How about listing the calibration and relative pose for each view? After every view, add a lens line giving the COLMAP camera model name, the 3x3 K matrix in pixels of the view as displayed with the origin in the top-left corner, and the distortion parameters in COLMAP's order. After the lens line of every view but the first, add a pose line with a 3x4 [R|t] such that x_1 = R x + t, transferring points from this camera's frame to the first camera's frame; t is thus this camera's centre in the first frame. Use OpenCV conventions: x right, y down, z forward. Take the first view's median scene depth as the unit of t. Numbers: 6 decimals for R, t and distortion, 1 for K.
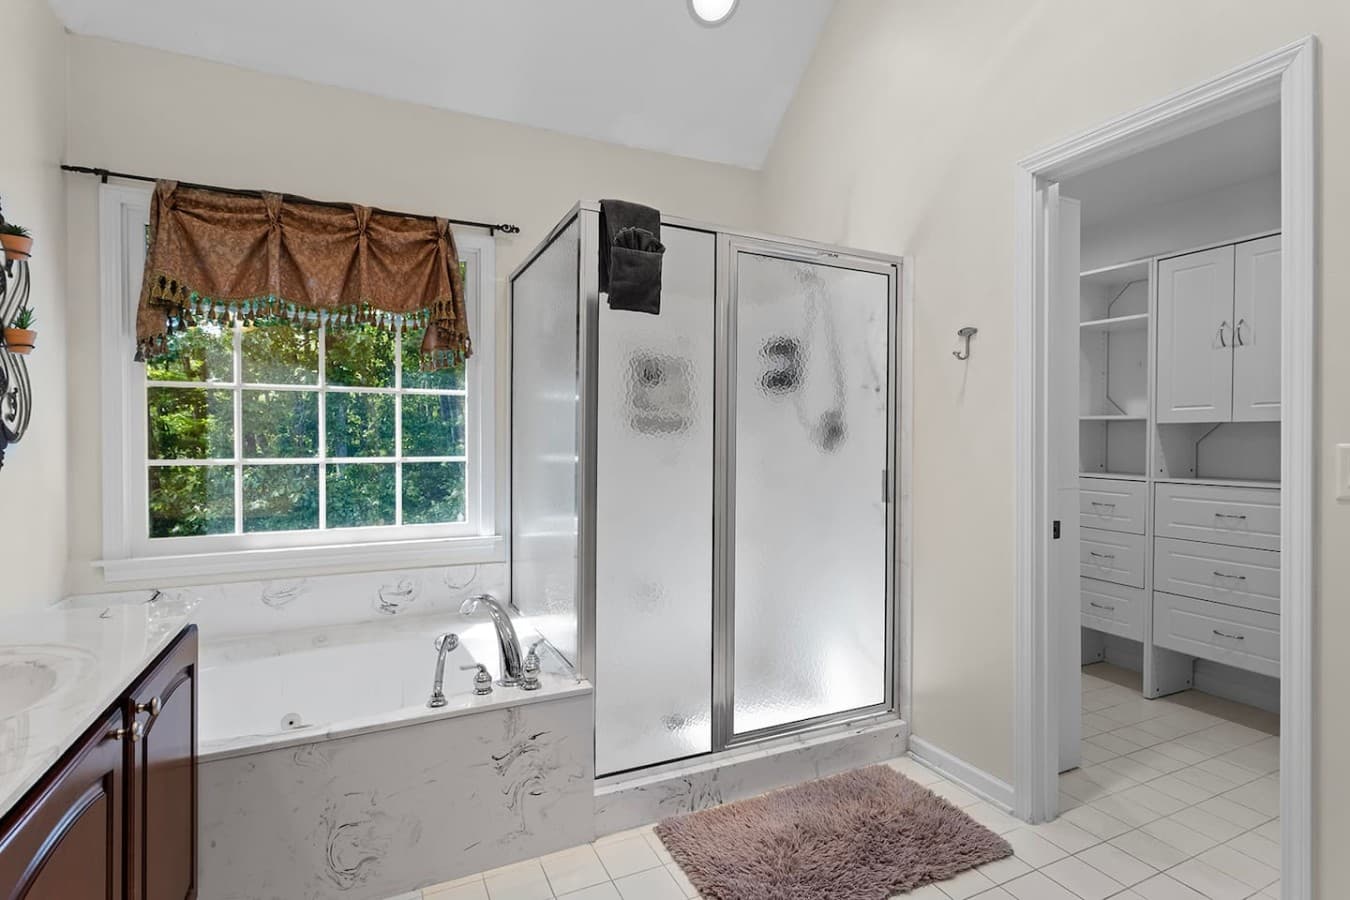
lens RADIAL K [[649.8, 0, 666.9], [0, 649.8, 446.7], [0, 0, 1]] dist [-0.003499, 0.003335]
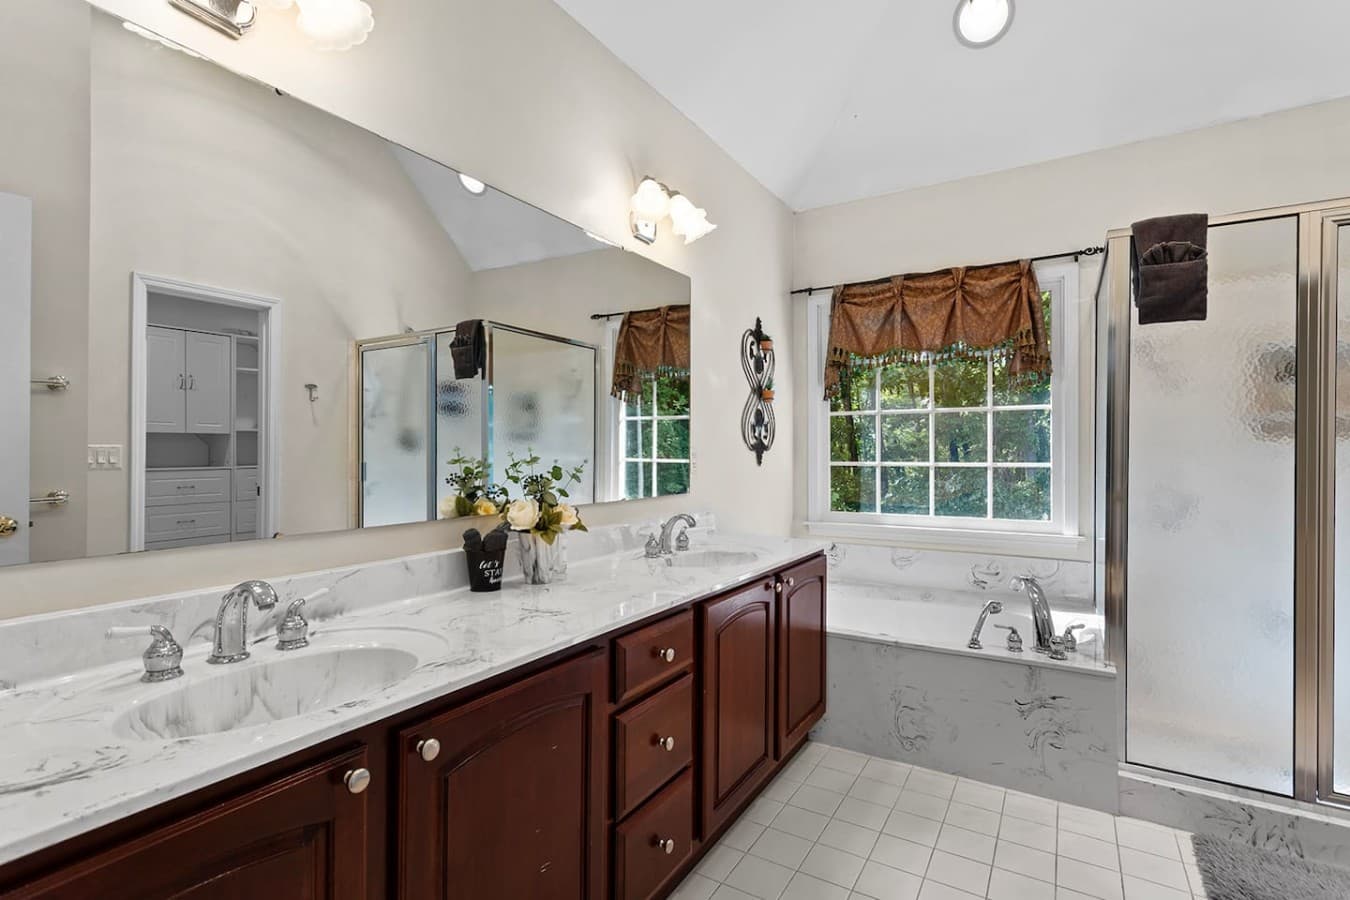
lens RADIAL K [[649.8, 0, 680.8], [0, 649.8, 446.8], [0, 0, 1]] dist [-0.003499, 0.003335]
pose [[0.547175, -0.007305, -0.836986, 0.354212], [-0.005718, 0.999906, -0.012465, 0.005802], [0.836998, 0.011606, 0.547082, -0.191585]]
